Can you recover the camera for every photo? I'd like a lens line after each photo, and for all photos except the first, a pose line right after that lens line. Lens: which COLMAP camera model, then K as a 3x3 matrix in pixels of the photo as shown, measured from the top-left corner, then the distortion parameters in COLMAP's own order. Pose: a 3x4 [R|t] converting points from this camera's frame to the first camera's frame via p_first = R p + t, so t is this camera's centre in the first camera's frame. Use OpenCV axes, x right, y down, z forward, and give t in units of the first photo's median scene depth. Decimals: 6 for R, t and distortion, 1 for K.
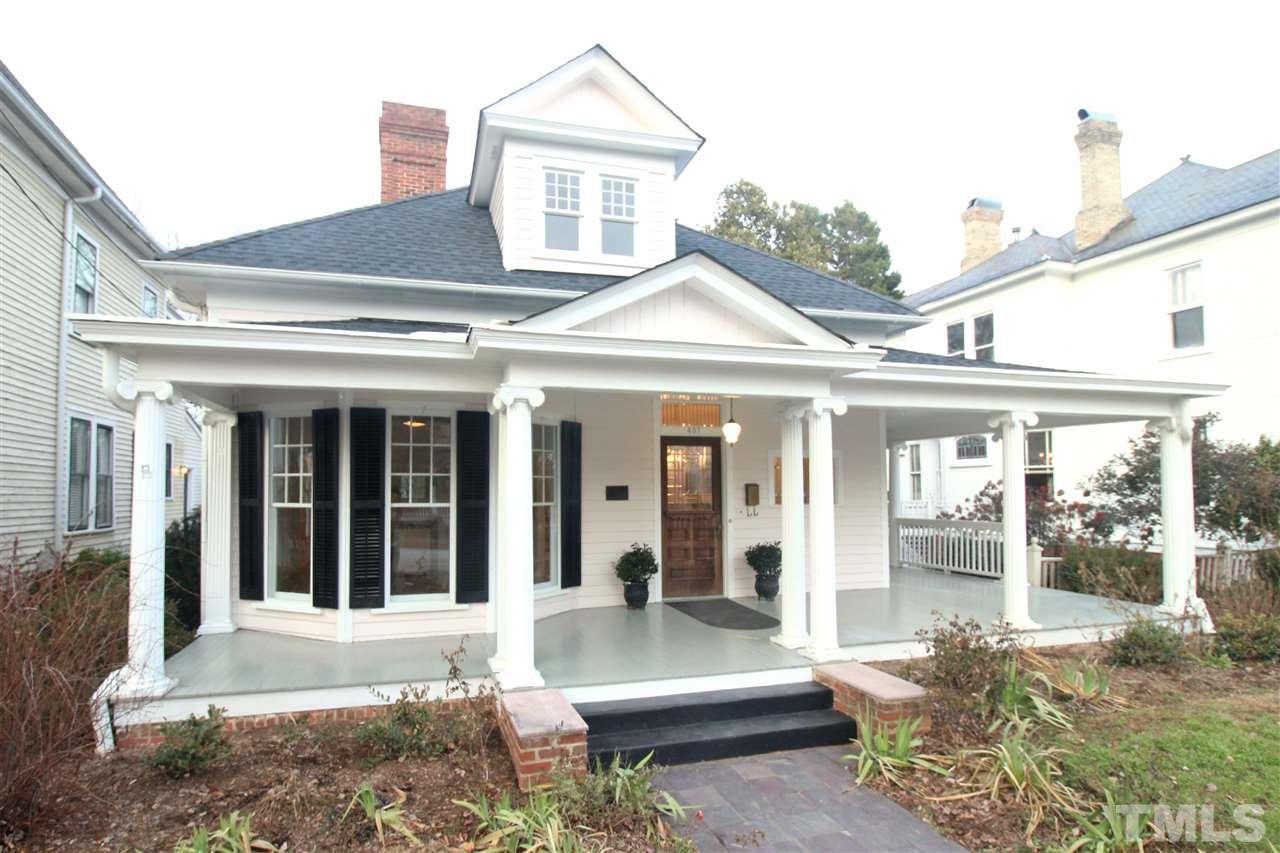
lens RADIAL K [[771.7, 0, 639.1], [0, 771.7, 465.1], [0, 0, 1]] dist [-0.009368, -0.002343]
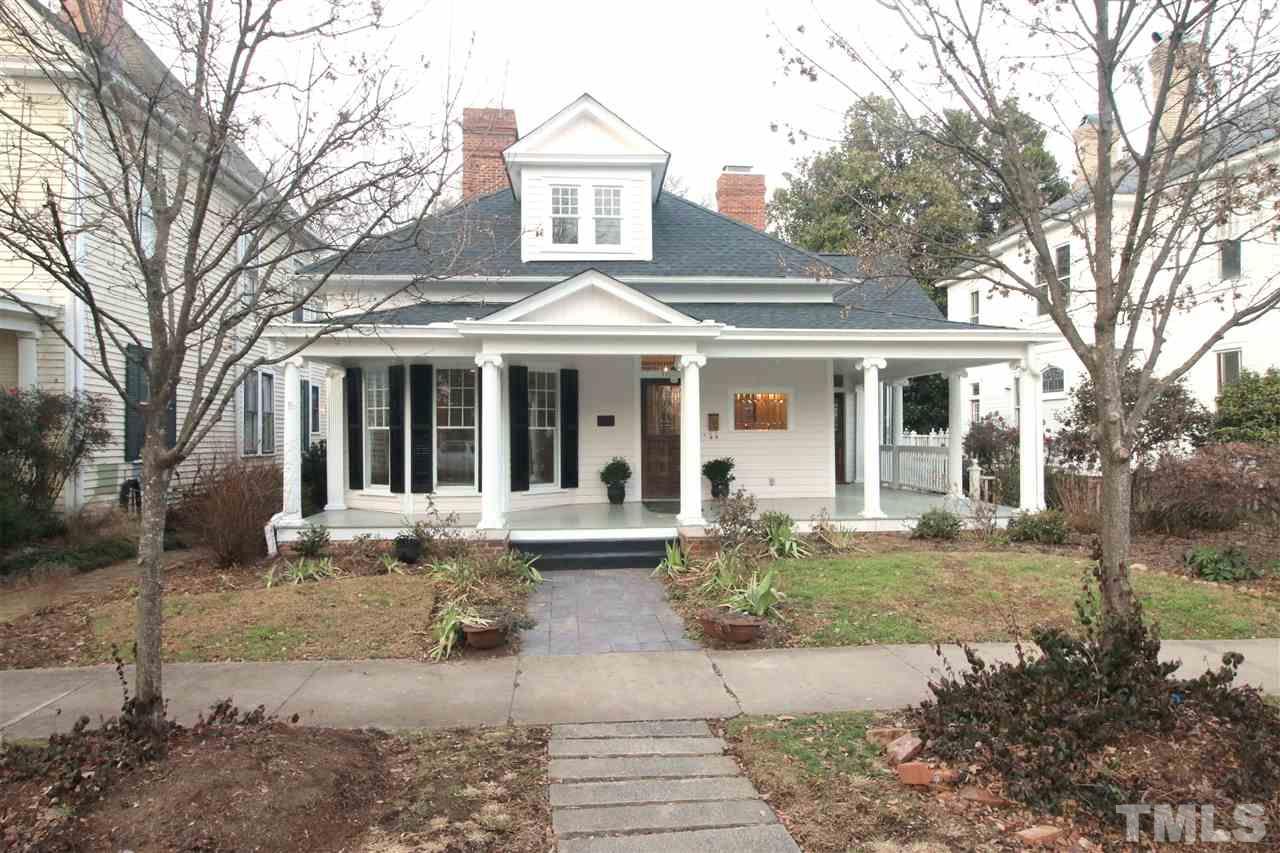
lens RADIAL K [[880.1, 0, 640.0], [0, 880.1, 426.5], [0, 0, 1]] dist [-0.000603, -0.000718]
pose [[0.978795, -0.002451, -0.204825, 0.360690], [0.007901, 0.999636, 0.025795, 0.006431], [0.204688, -0.026866, 0.978459, -0.527908]]
